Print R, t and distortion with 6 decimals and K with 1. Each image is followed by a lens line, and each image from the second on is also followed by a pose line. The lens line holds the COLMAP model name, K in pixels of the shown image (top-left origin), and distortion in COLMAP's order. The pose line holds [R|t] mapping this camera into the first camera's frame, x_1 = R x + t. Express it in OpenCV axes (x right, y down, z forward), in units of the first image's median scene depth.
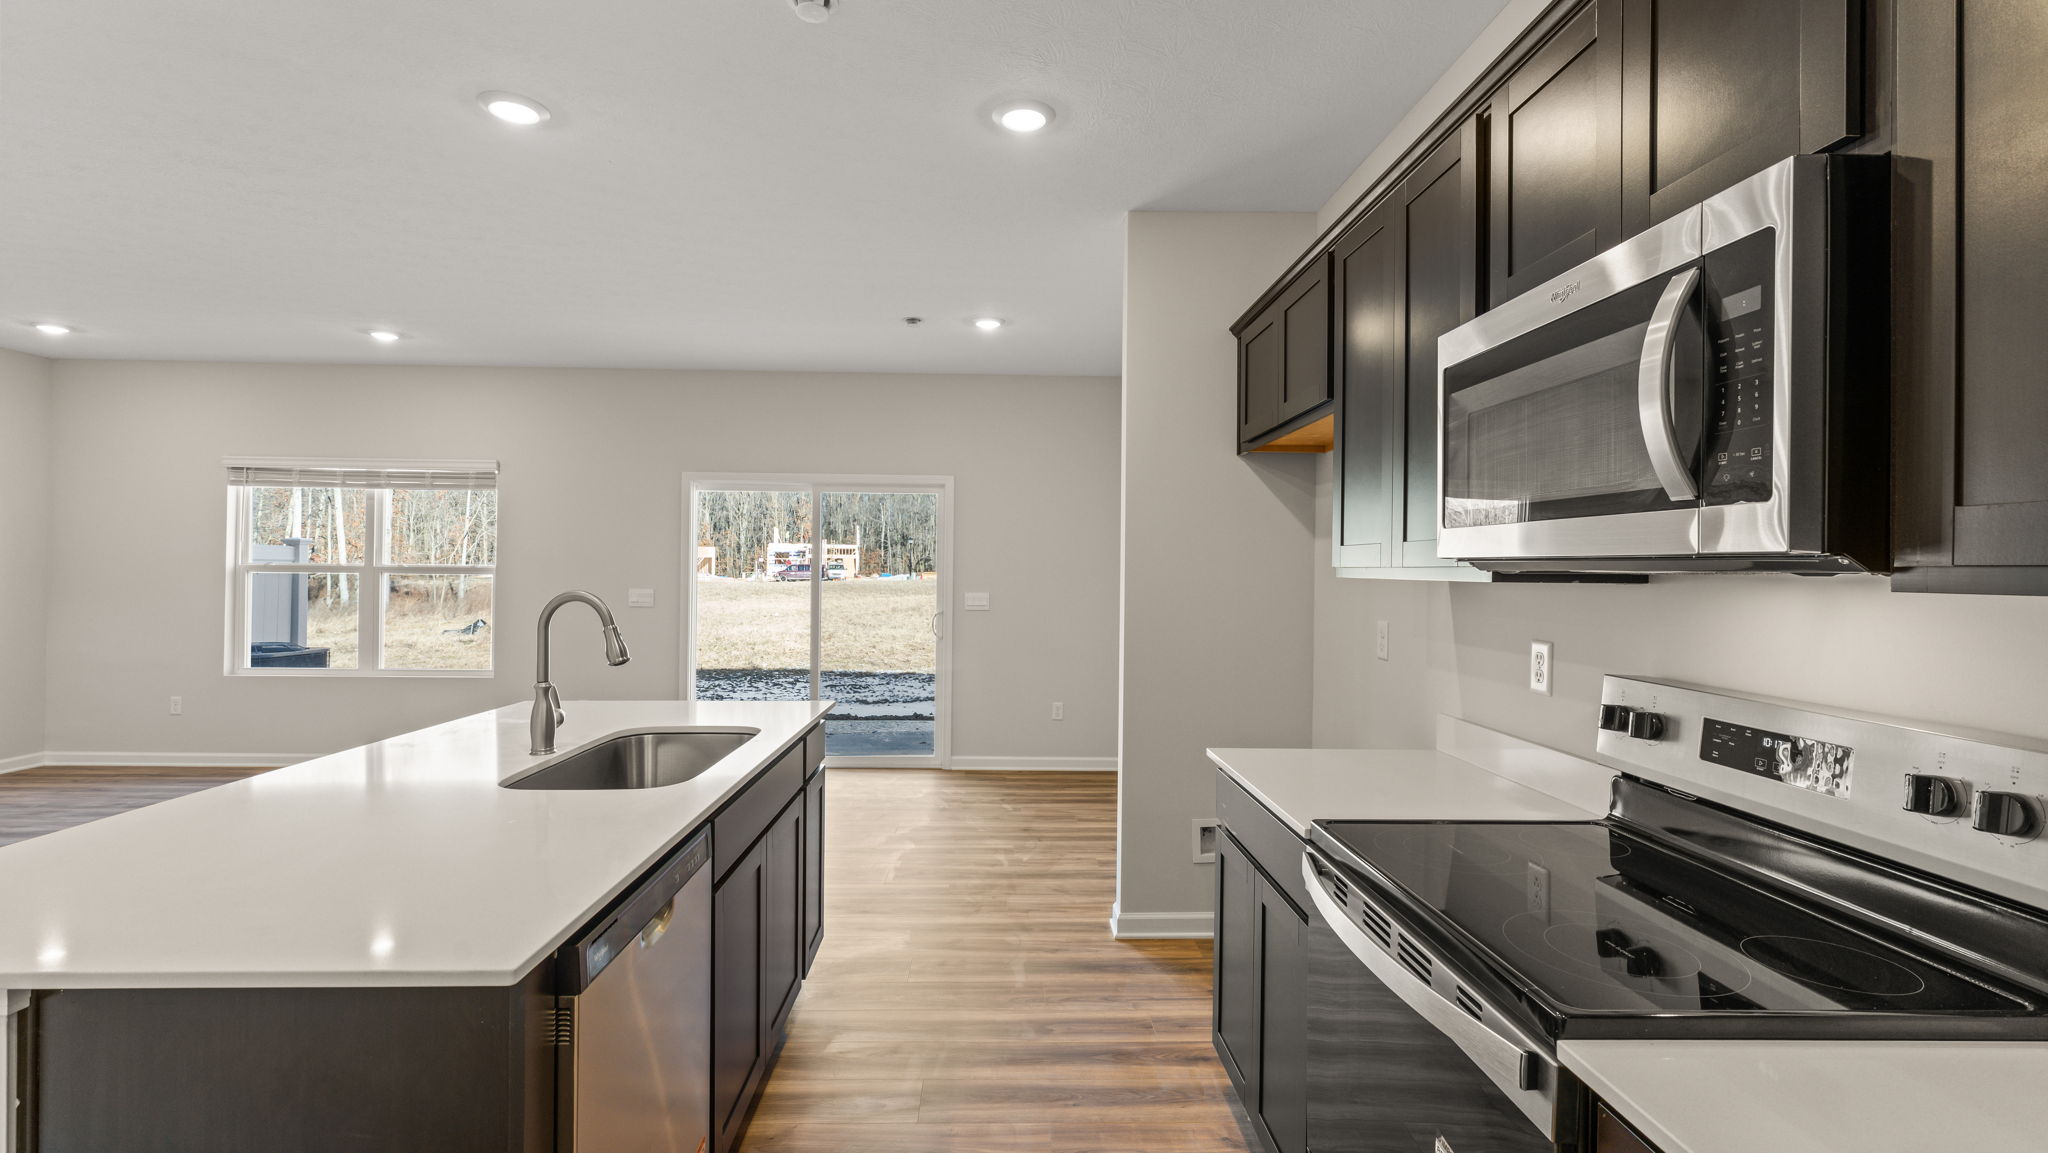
lens RADIAL K [[917.6, 0, 1015.5], [0, 917.6, 565.2], [0, 0, 1]] dist [-0.003178, -0.000290]
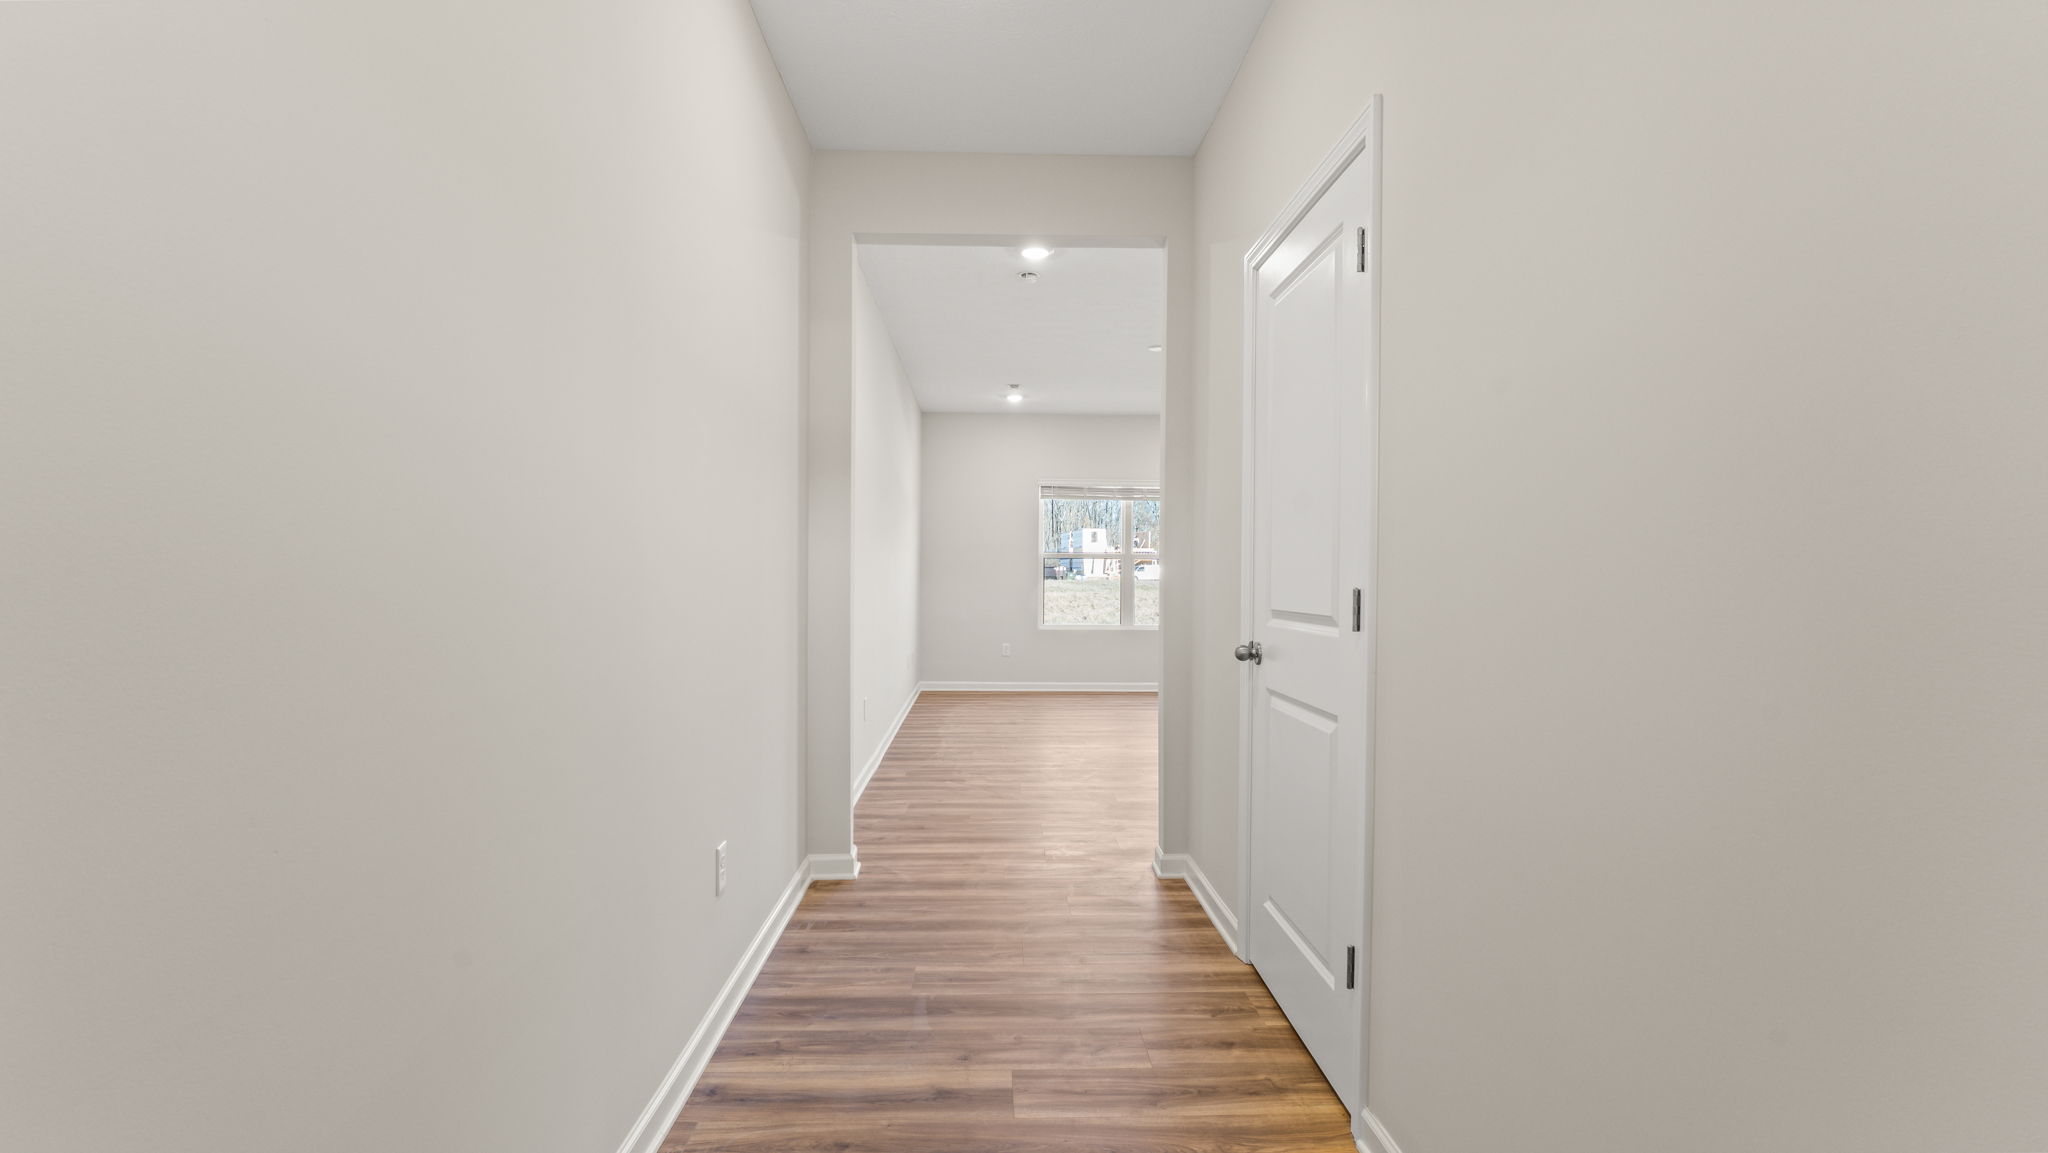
lens RADIAL K [[923.0, 0, 1018.6], [0, 923.0, 570.4], [0, 0, 1]] dist [-0.000254, 0.000970]
pose [[0.999896, -0.001530, 0.014332, -3.383971], [0.001500, 0.999997, 0.002139, 0.092715], [-0.014335, -0.002118, 0.999895, -1.760466]]
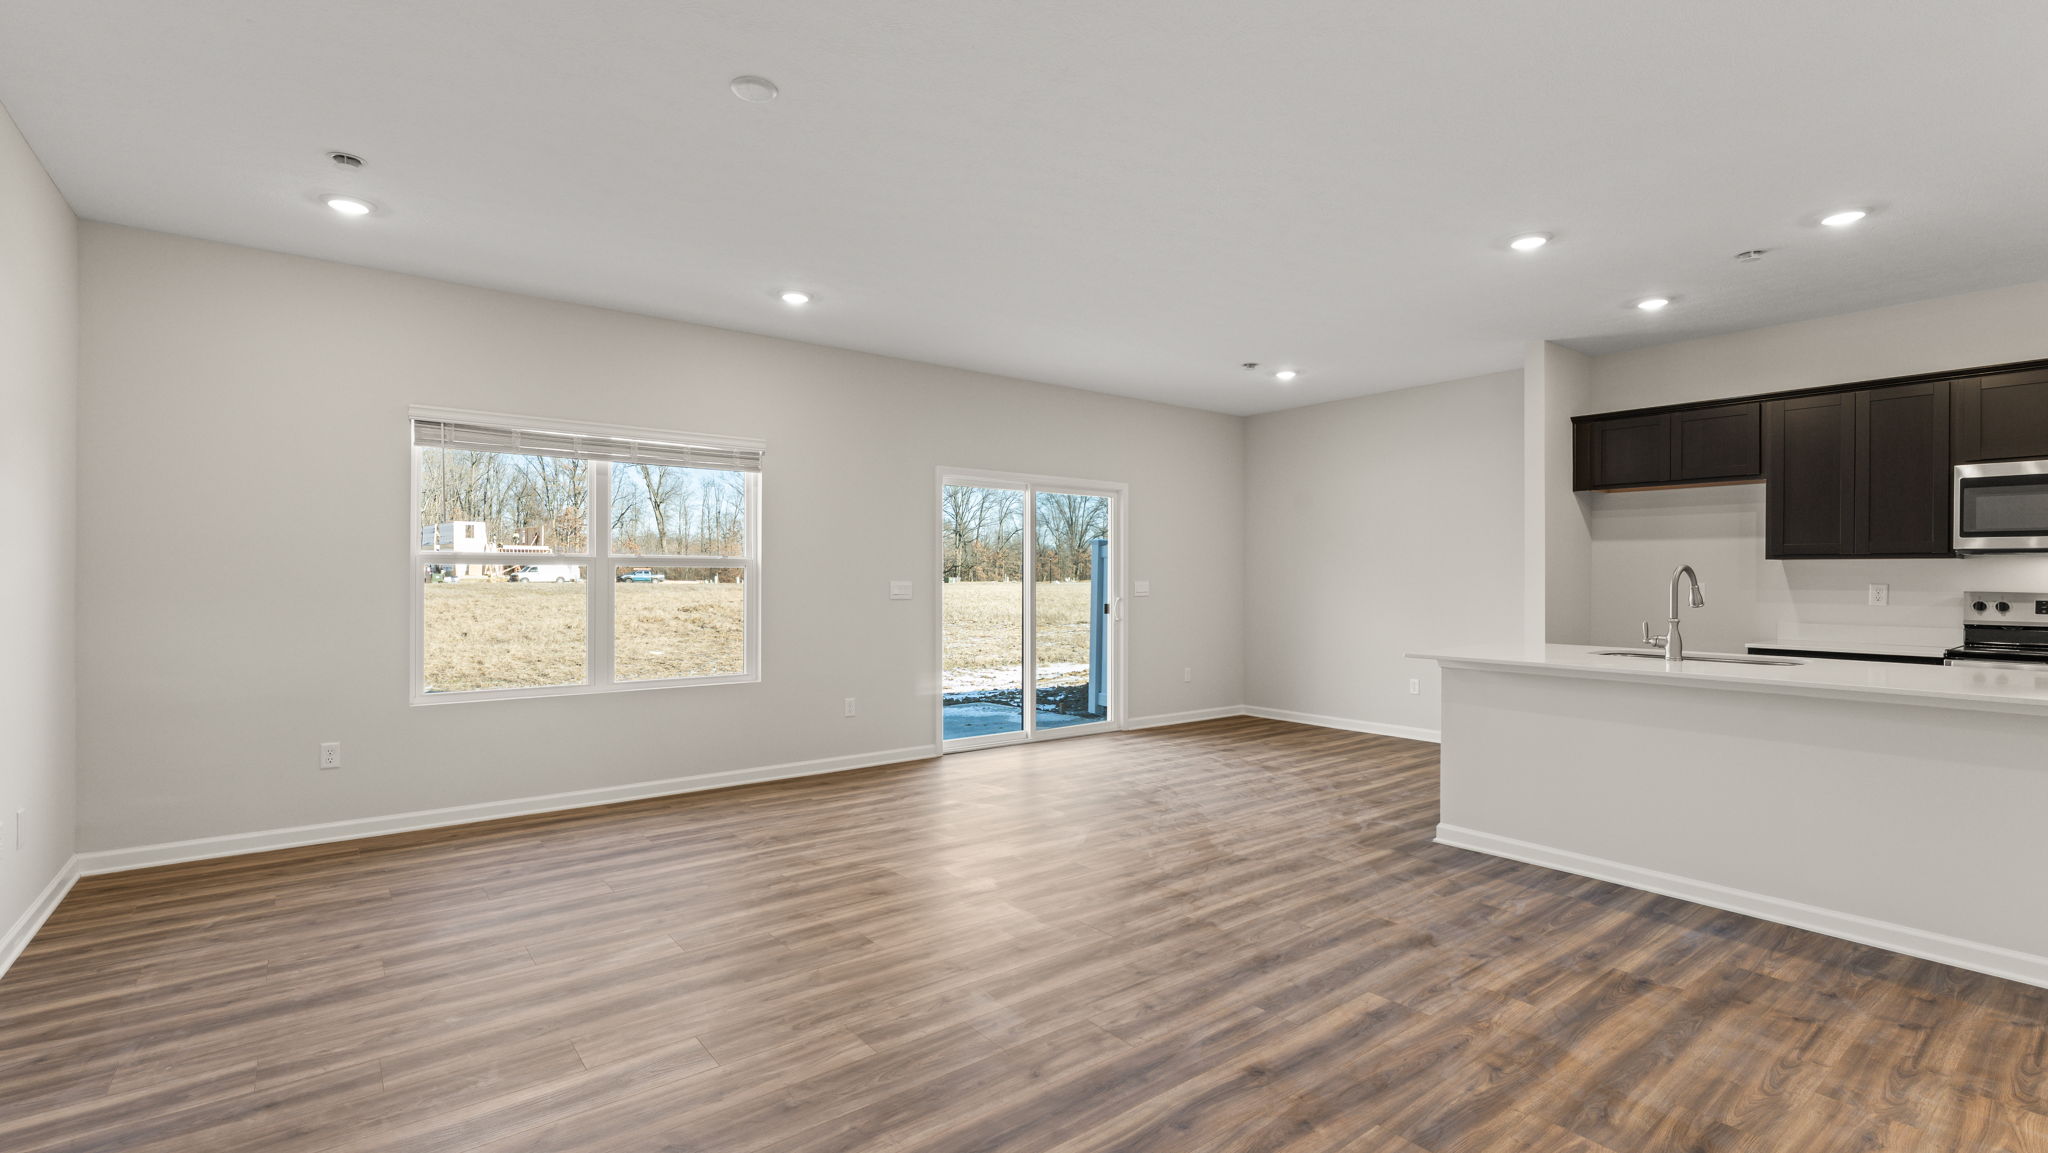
lens RADIAL K [[923.0, 0, 1018.6], [0, 923.0, 570.4], [0, 0, 1]] dist [-0.000254, 0.000970]
pose [[0.805085, -0.003539, 0.593148, -3.356876], [0.001712, 0.999992, 0.003643, 0.041144], [-0.593157, -0.001917, 0.805085, 0.455207]]
